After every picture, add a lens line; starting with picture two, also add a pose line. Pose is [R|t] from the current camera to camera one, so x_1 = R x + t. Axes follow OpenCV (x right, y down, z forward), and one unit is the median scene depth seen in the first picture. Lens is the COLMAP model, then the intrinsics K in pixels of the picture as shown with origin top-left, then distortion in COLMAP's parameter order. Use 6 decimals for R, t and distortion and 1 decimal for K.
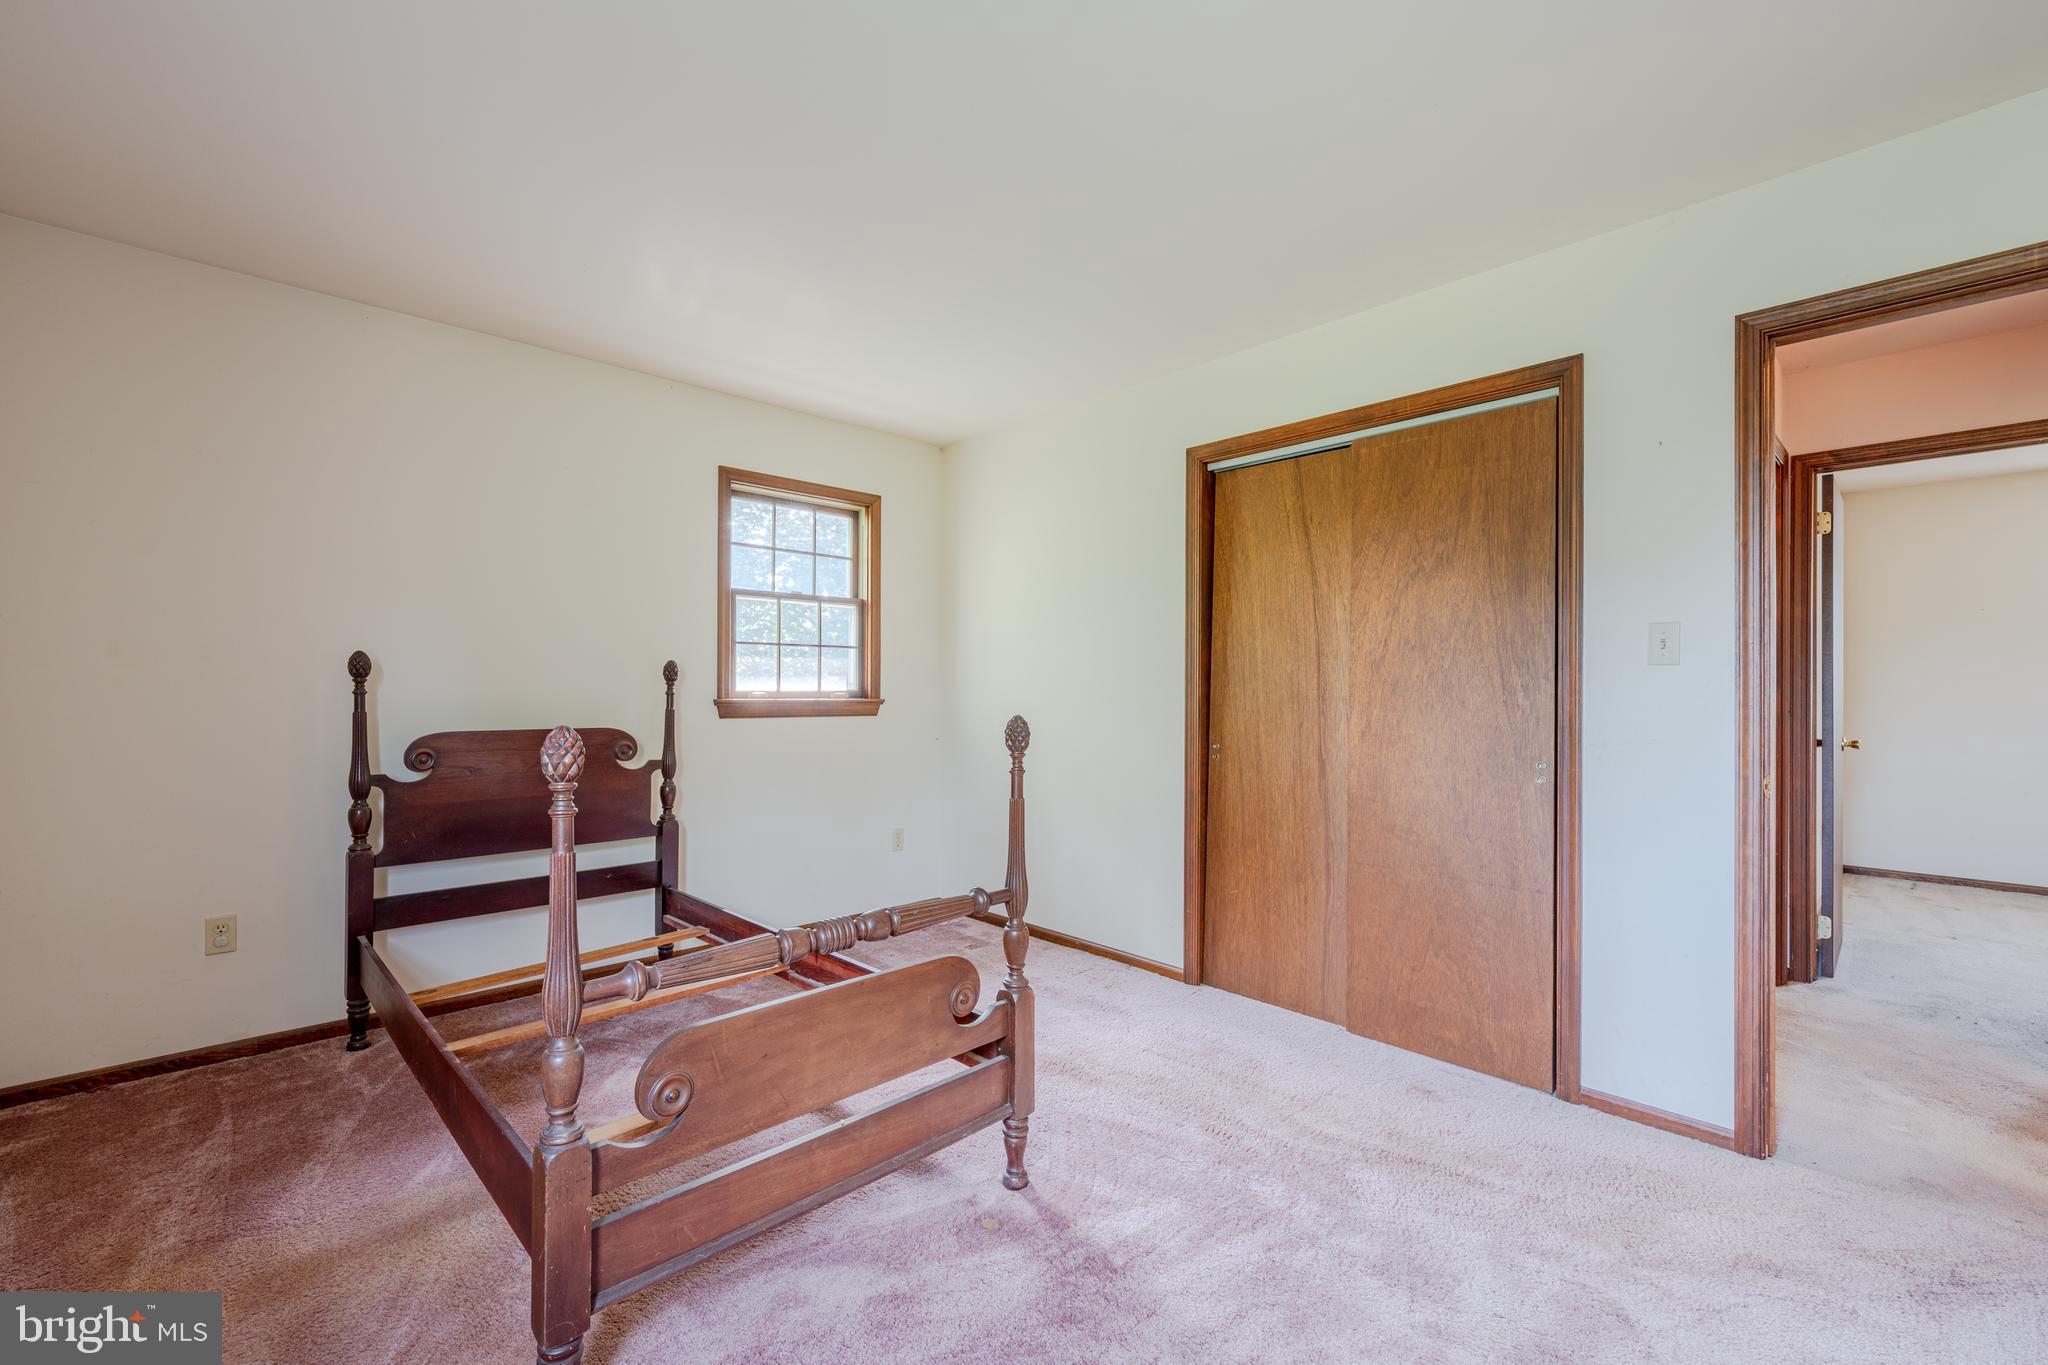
lens RADIAL K [[867.8, 0, 1024.0], [0, 867.8, 682.5], [0, 0, 1]] dist [-0.000709, -0.000071]
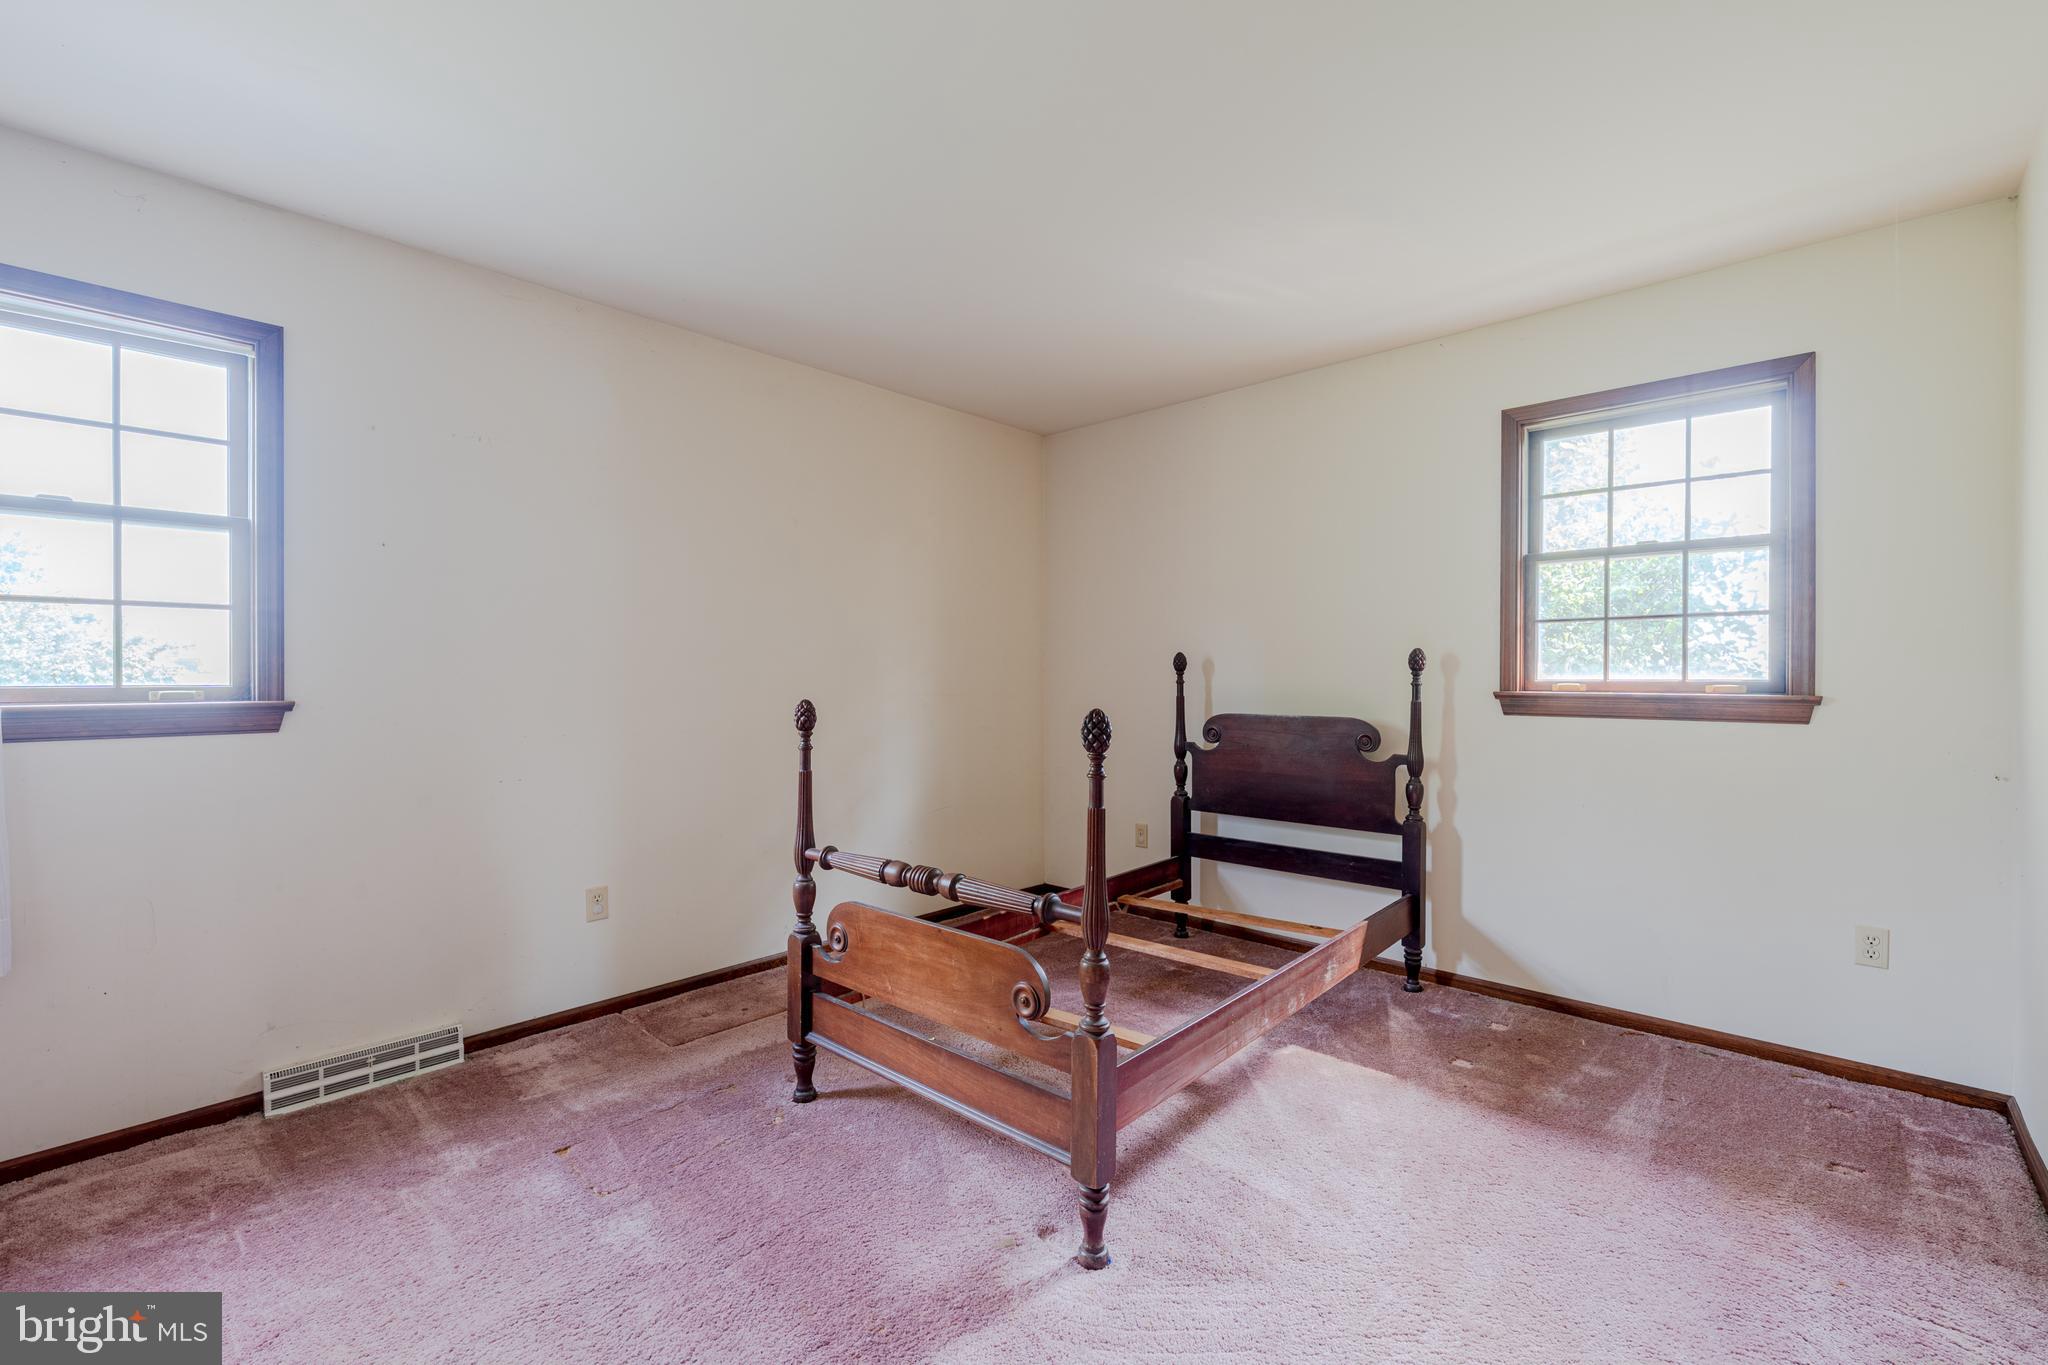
lens RADIAL K [[867.8, 0, 1024.0], [0, 867.8, 682.5], [0, 0, 1]] dist [-0.000709, -0.000071]
pose [[0.055290, 0.000800, -0.998470, 0.483487], [0.005654, 0.999983, 0.001114, 0.007326], [0.998454, -0.005707, 0.055284, 0.529707]]
